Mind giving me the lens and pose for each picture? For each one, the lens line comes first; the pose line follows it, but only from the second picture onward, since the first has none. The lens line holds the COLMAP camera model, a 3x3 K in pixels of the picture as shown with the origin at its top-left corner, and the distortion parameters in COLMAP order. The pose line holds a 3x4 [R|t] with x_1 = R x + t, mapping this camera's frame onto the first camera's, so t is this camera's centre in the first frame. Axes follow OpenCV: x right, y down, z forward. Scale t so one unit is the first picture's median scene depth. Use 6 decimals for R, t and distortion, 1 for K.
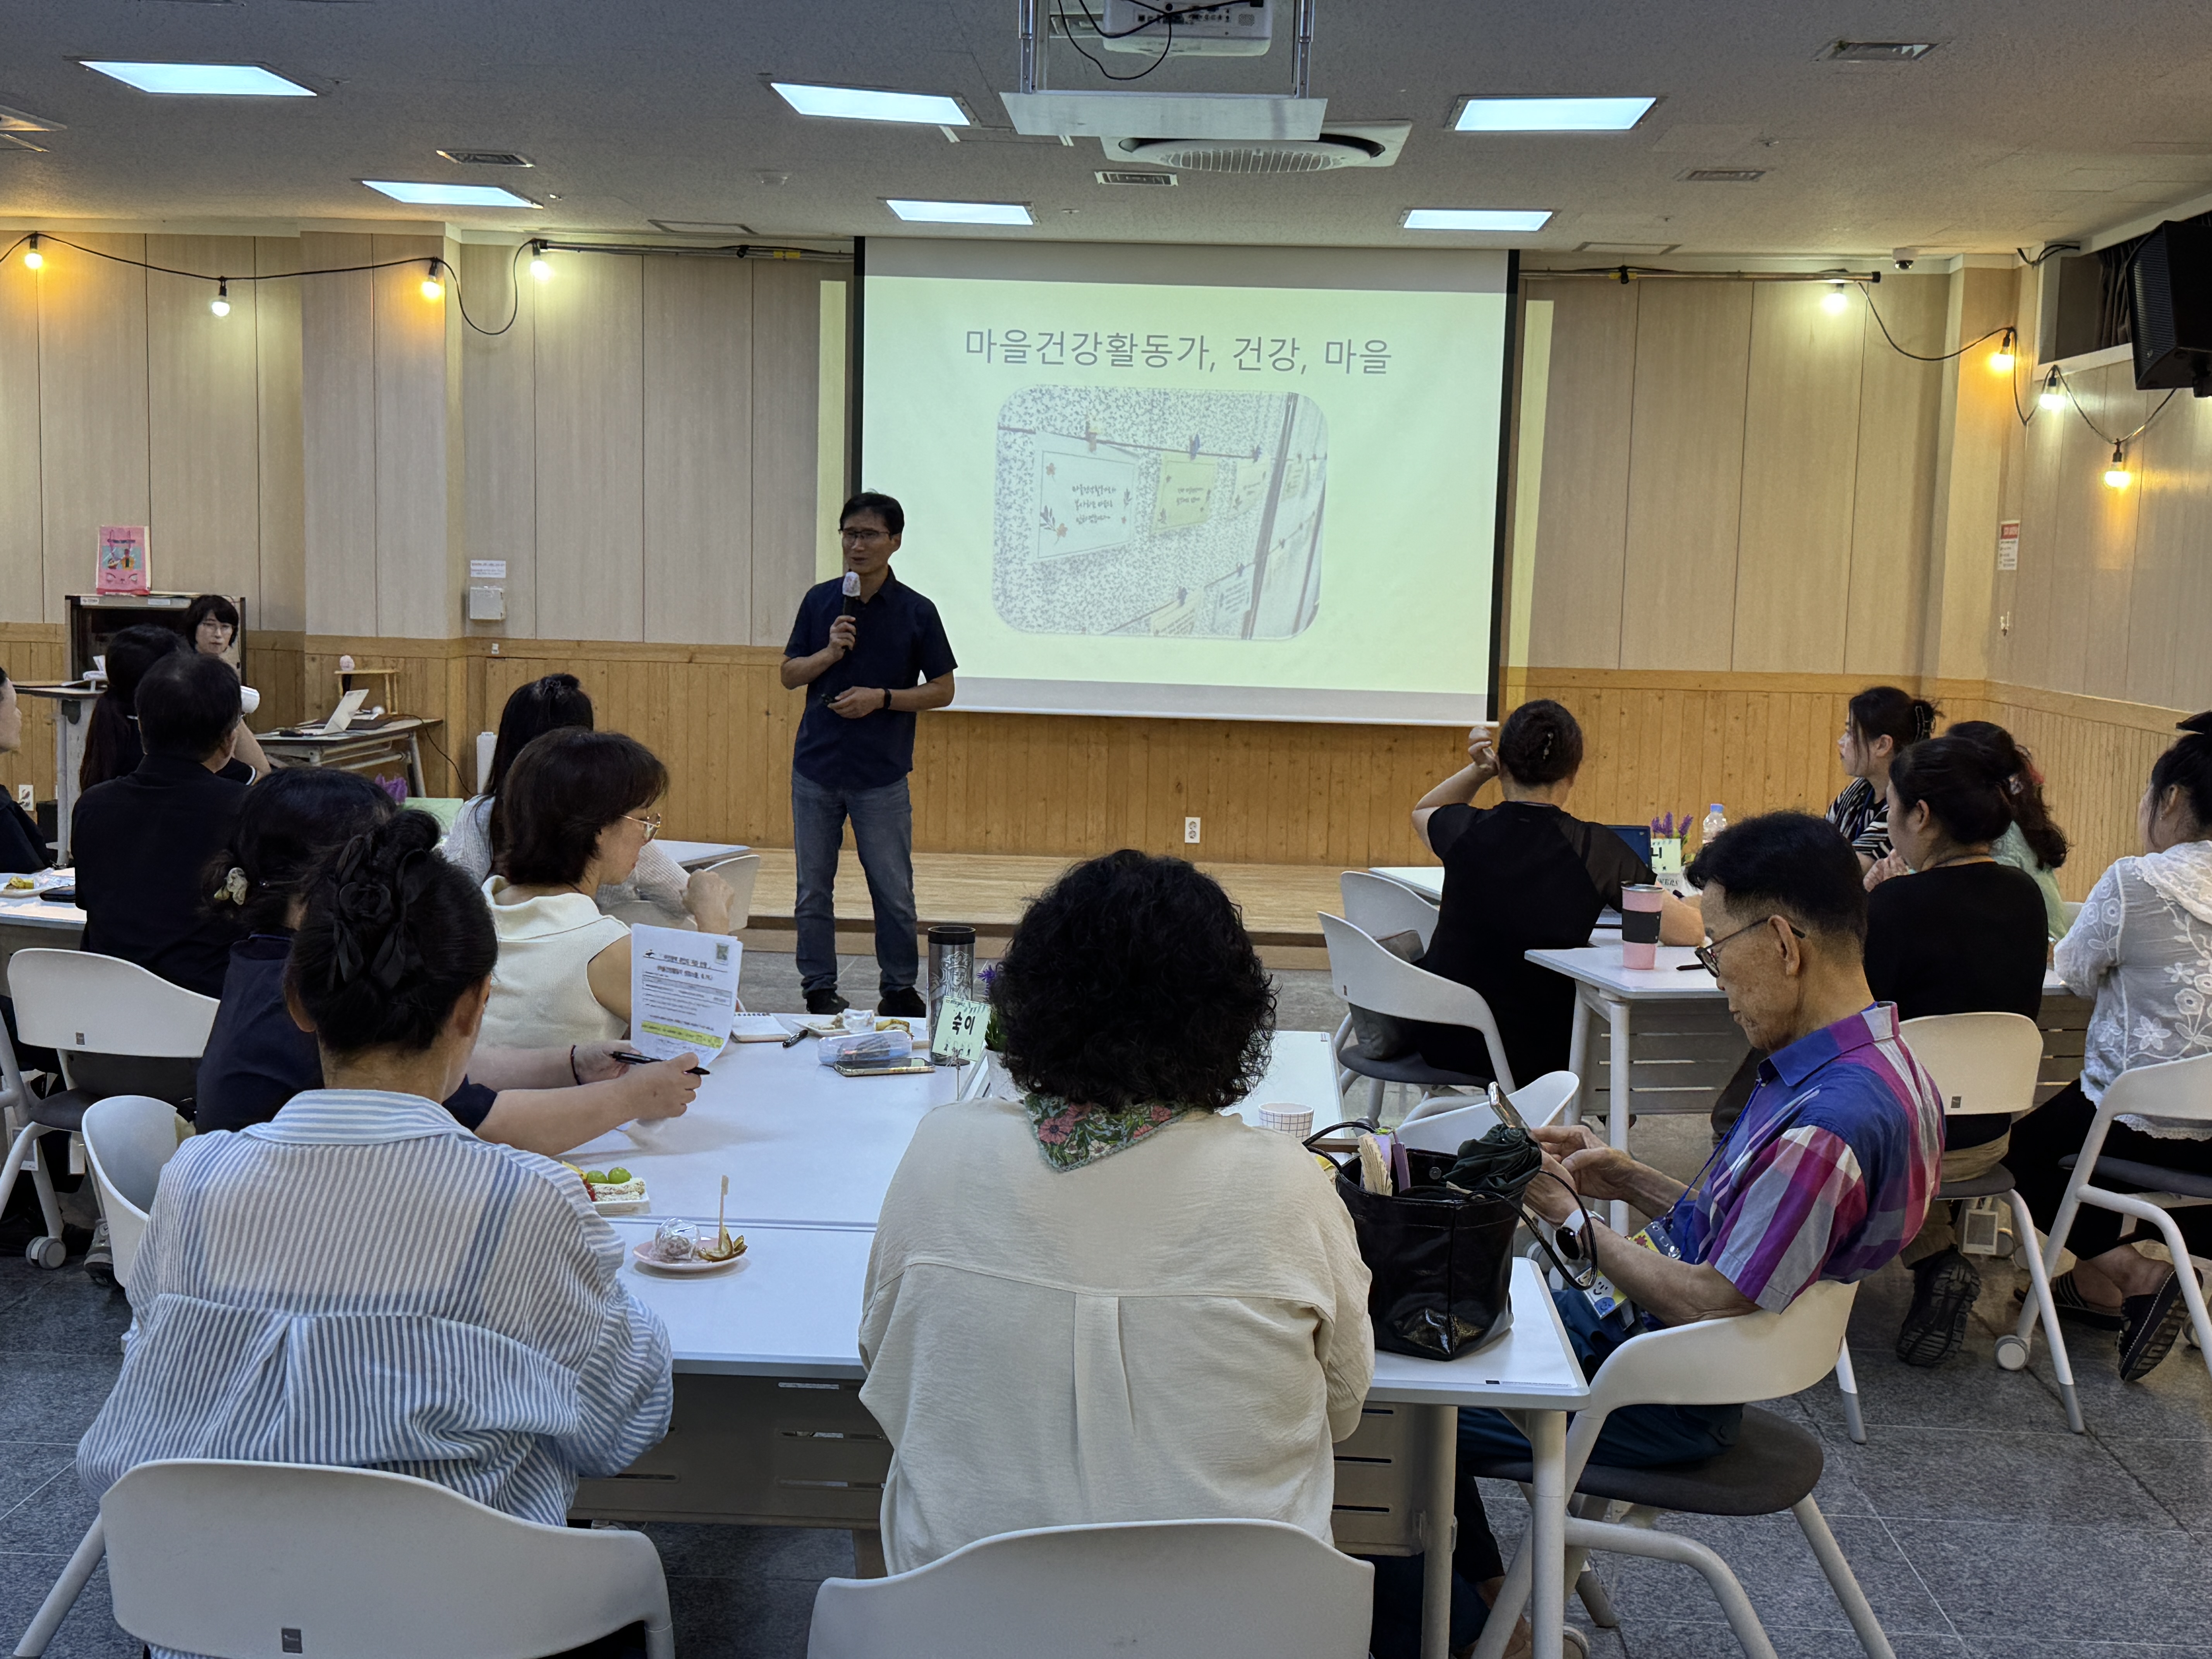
lens RADIAL K [[2783.5, 0, 1100.5], [0, 2783.5, 841.9], [0, 0, 1]] dist [0.113554, -0.037408]
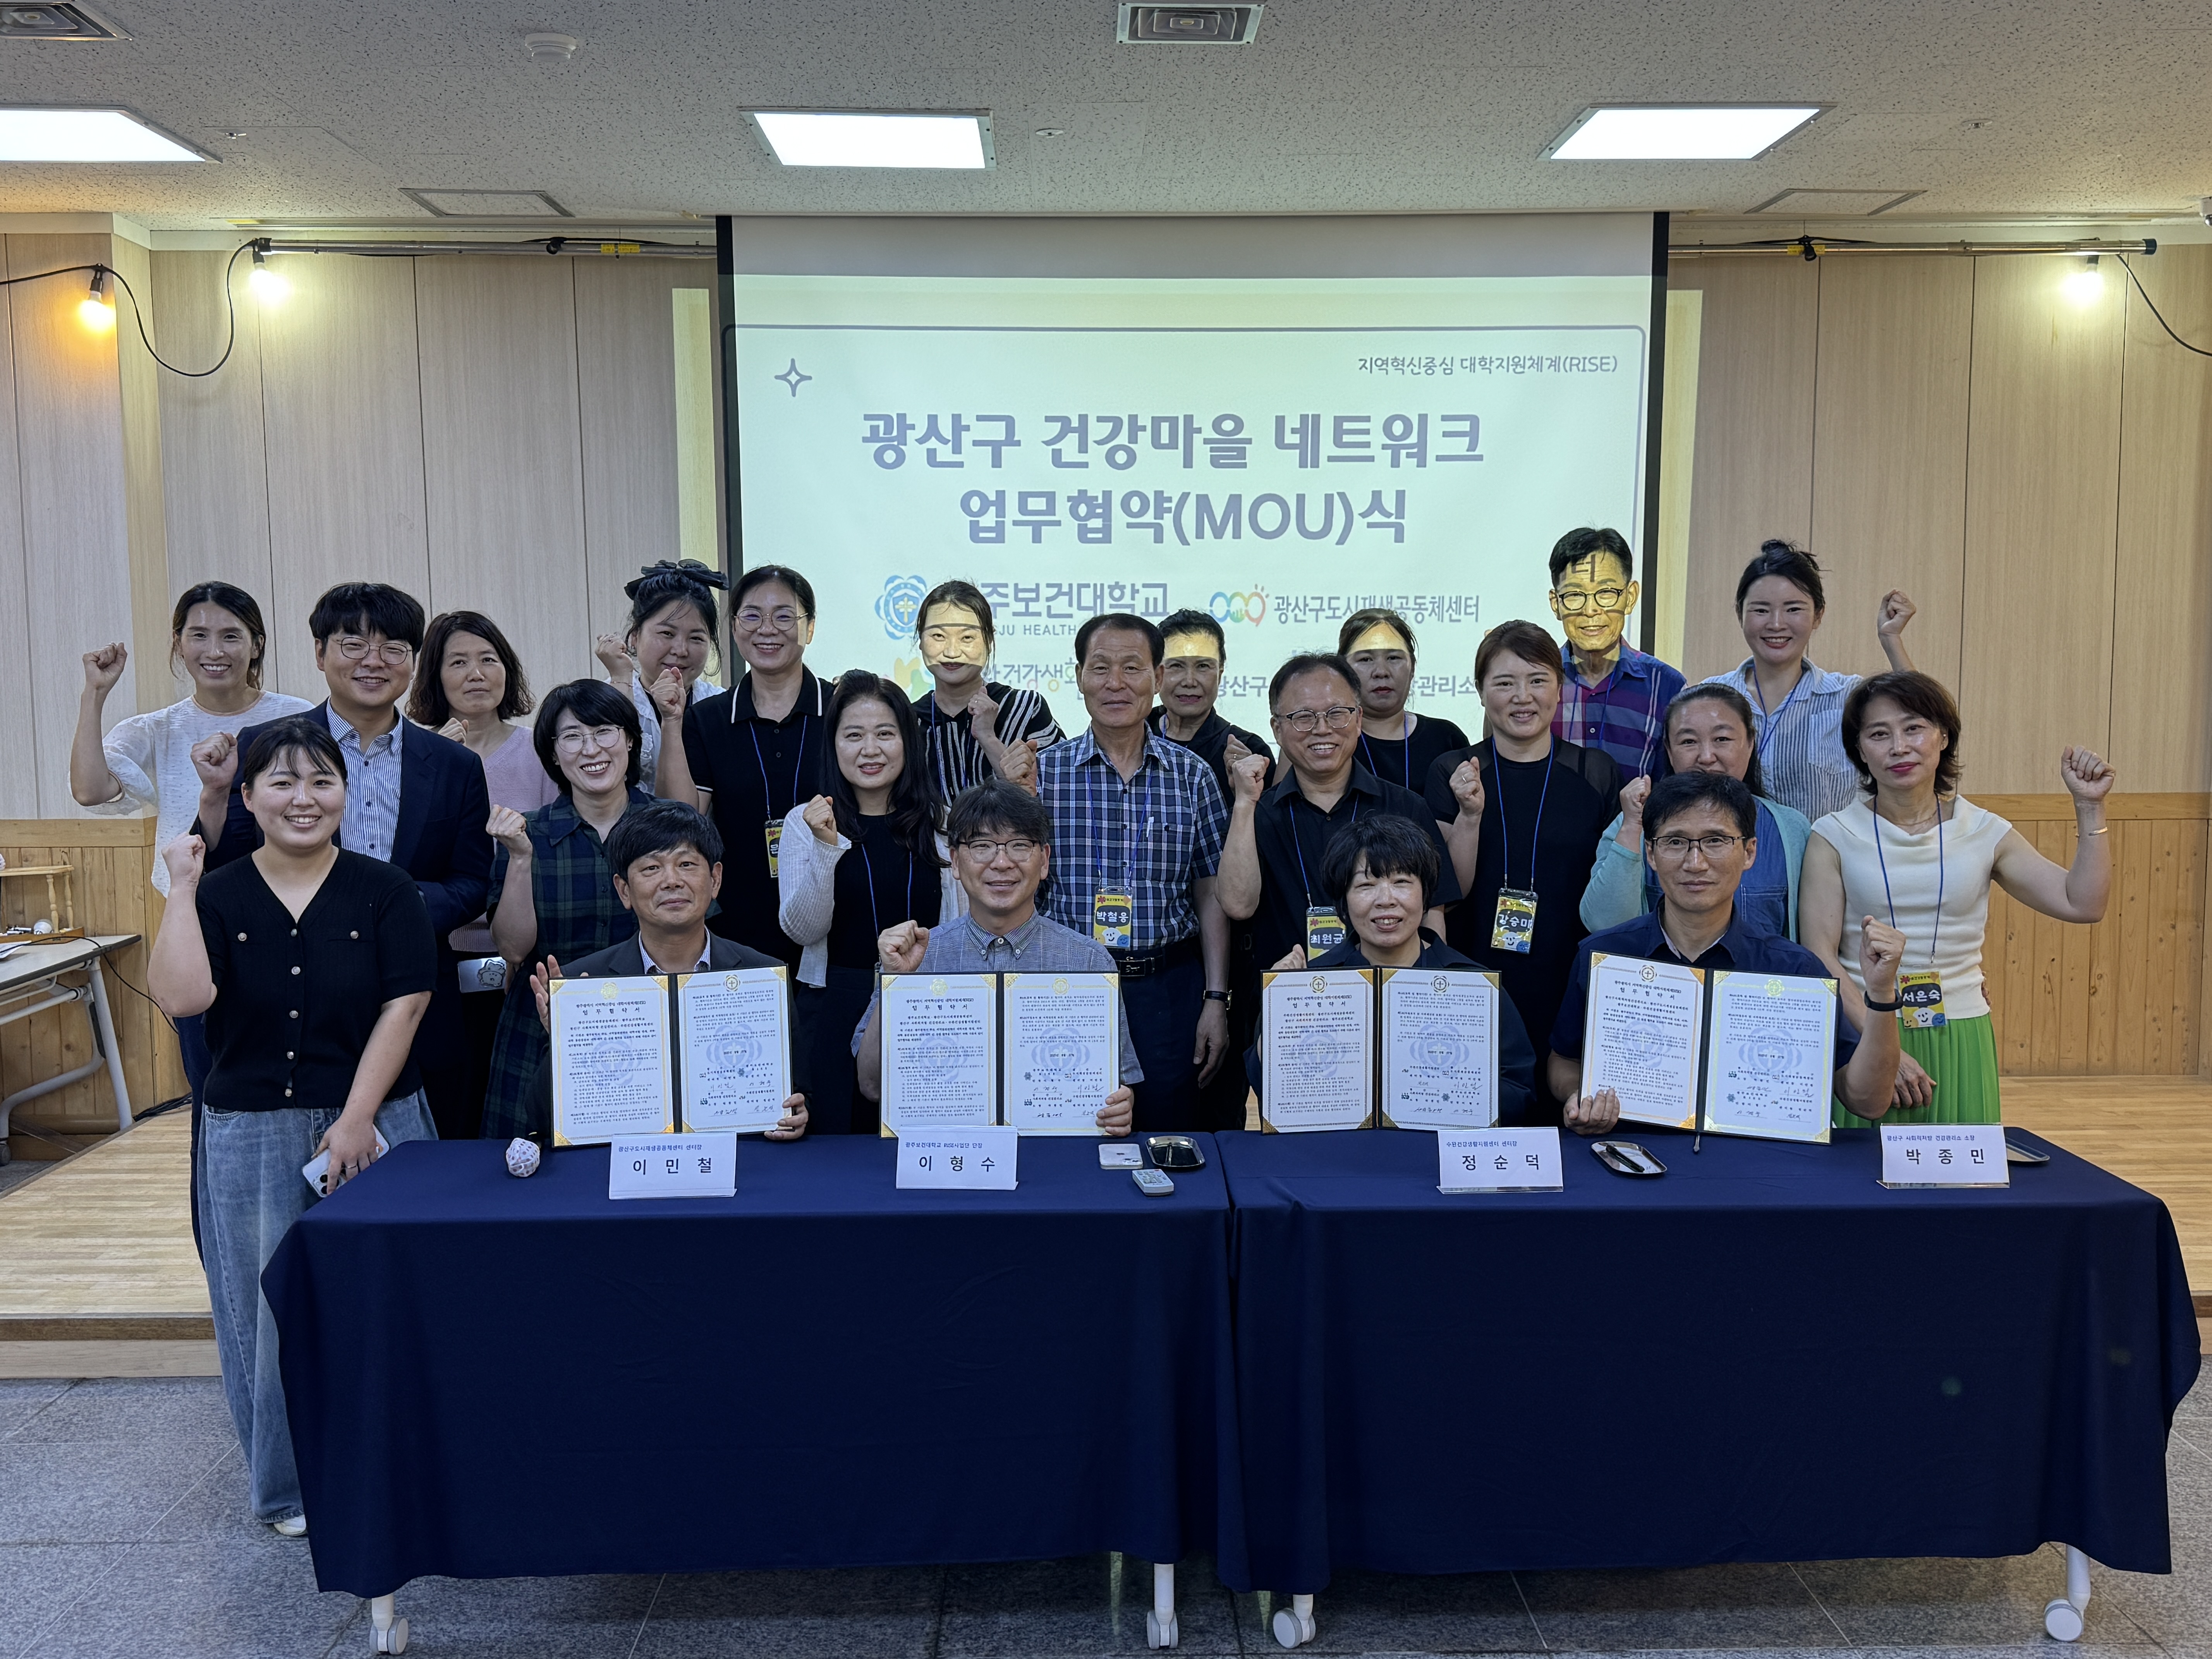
lens RADIAL K [[2119.4, 0, 1111.8], [0, 2119.4, 837.8], [0, 0, 1]] dist [0.149691, -0.330907]
pose [[0.997022, -0.039508, 0.066228, -0.031185], [0.039567, 0.999217, 0.000422, -0.058665], [-0.066193, 0.002200, 0.997804, 0.458424]]
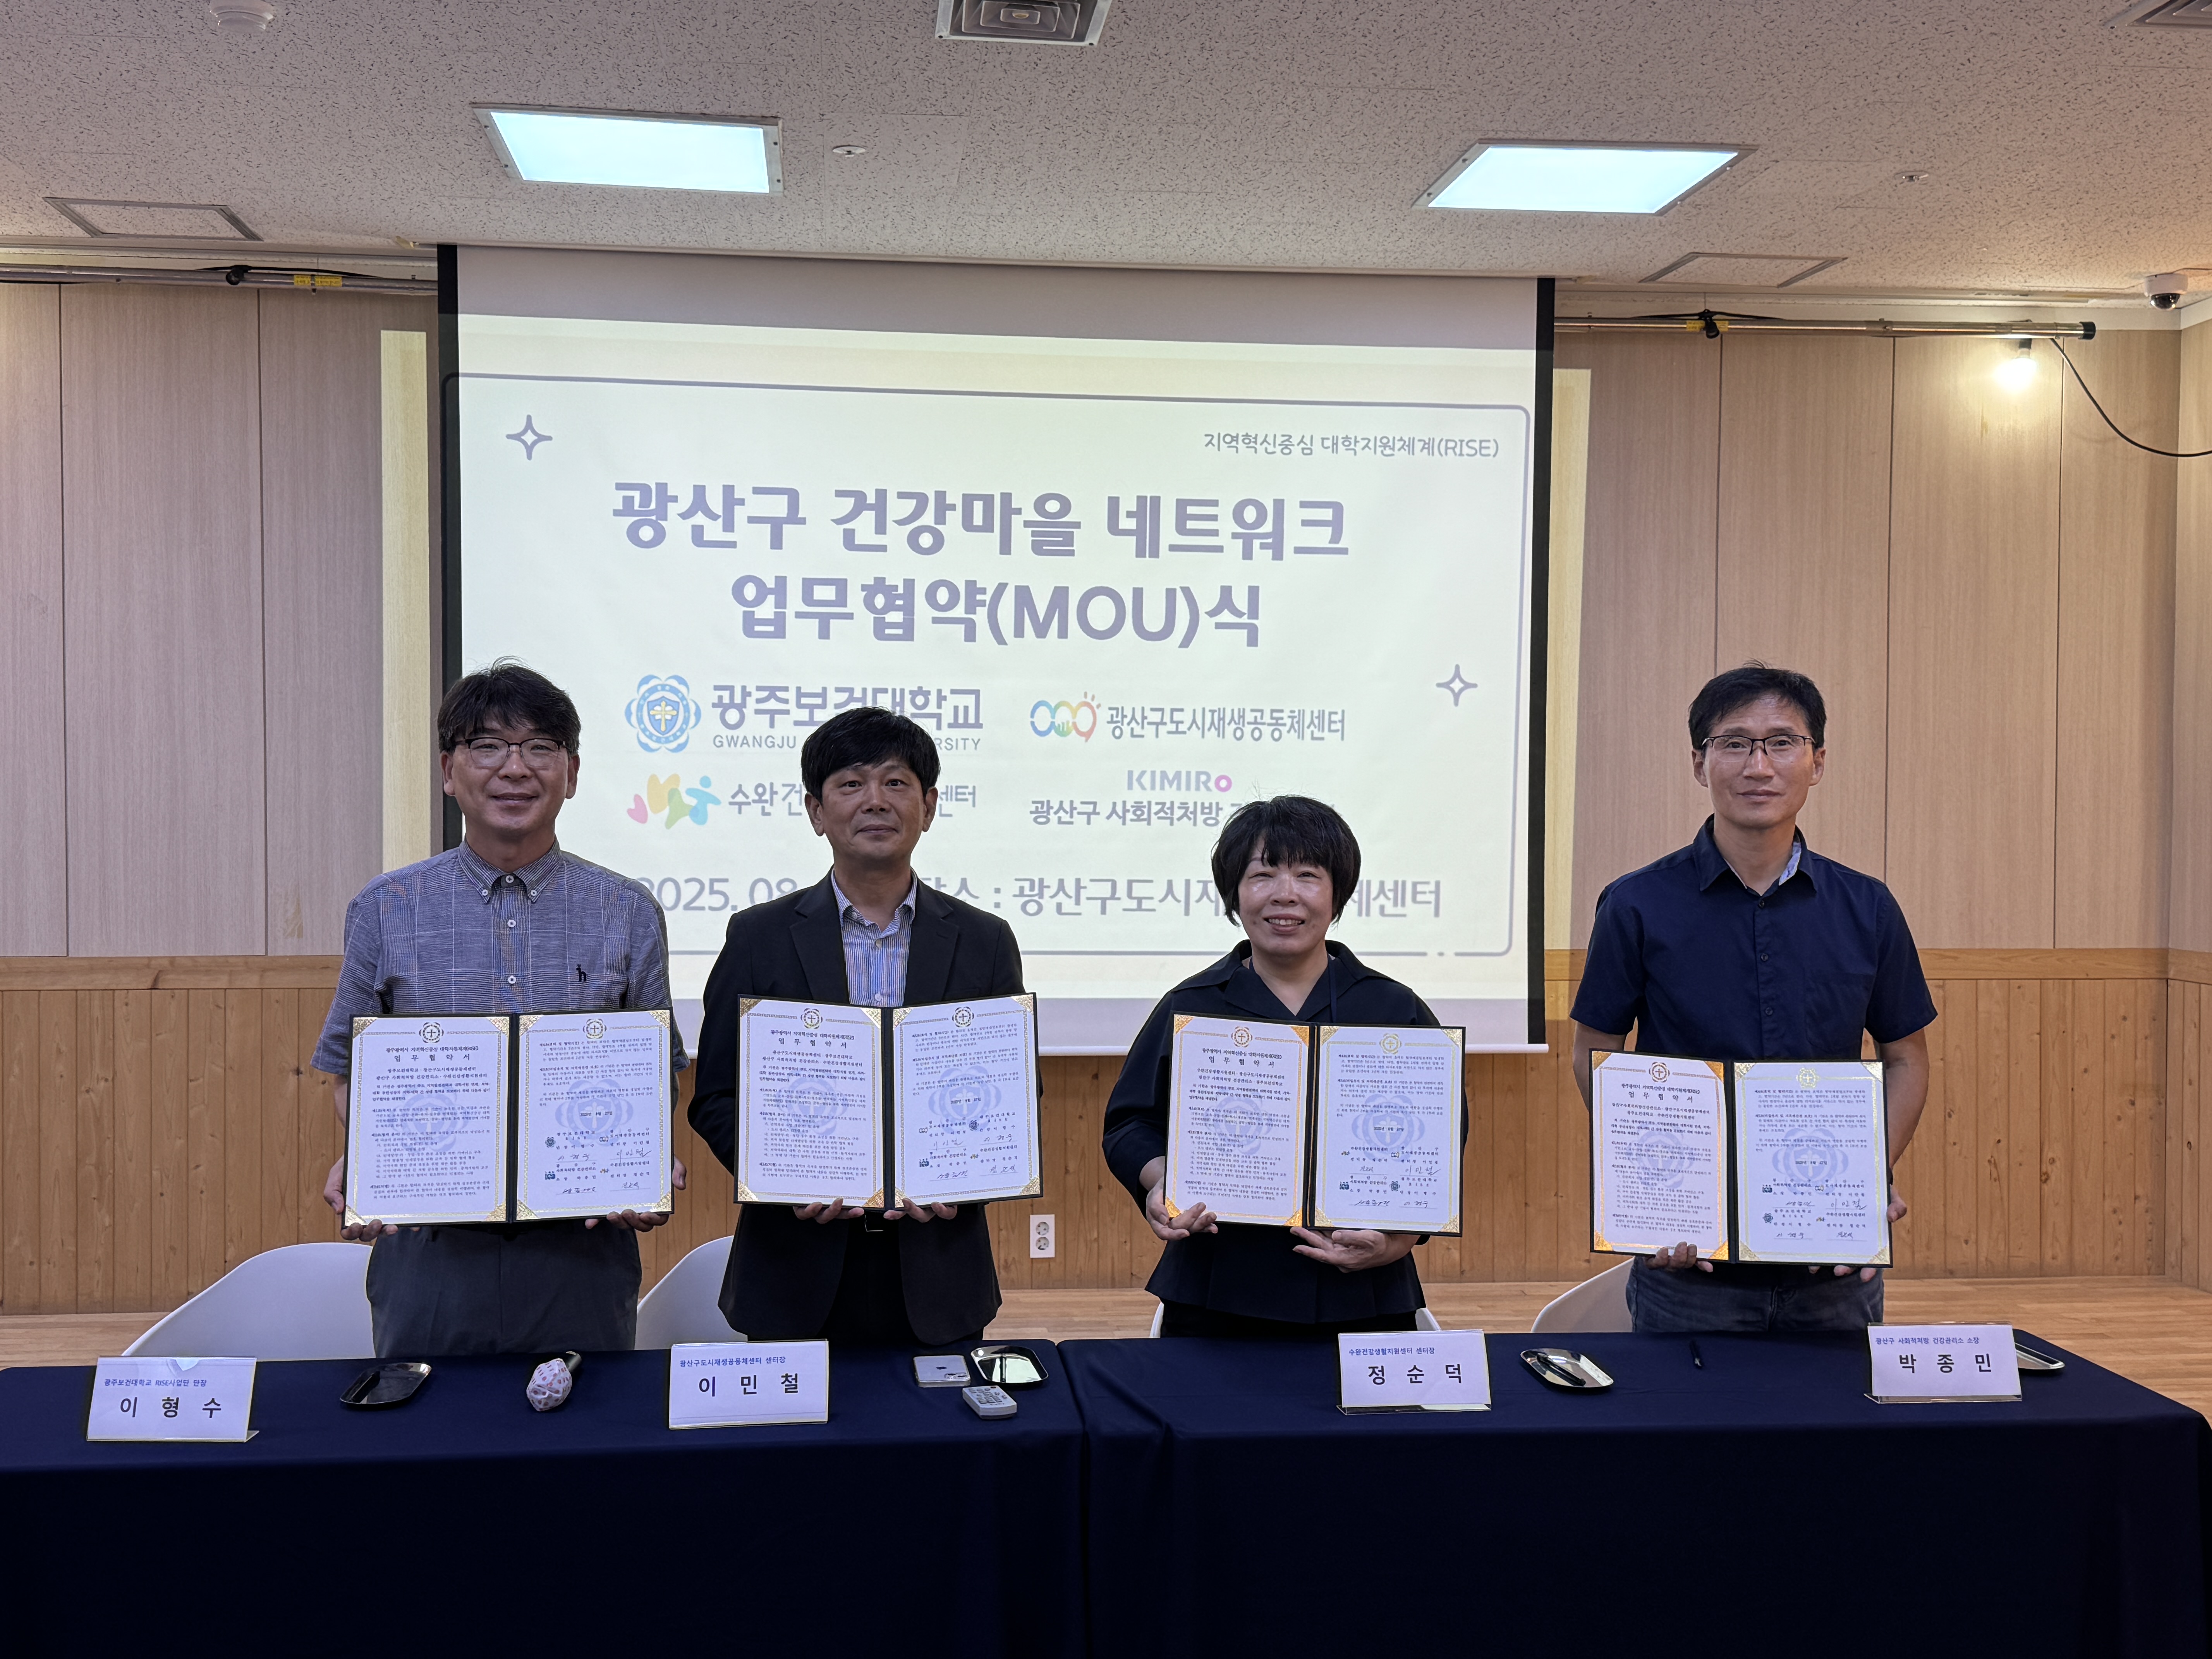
lens RADIAL K [[2448.6, 0, 1113.3], [0, 2448.6, 829.7], [0, 0, 1]] dist [0.173331, -0.405818]
pose [[0.986583, -0.025620, 0.161238, -0.035865], [0.037598, 0.996719, -0.071680, -0.054151], [-0.158873, 0.076780, 0.984309, 0.477453]]
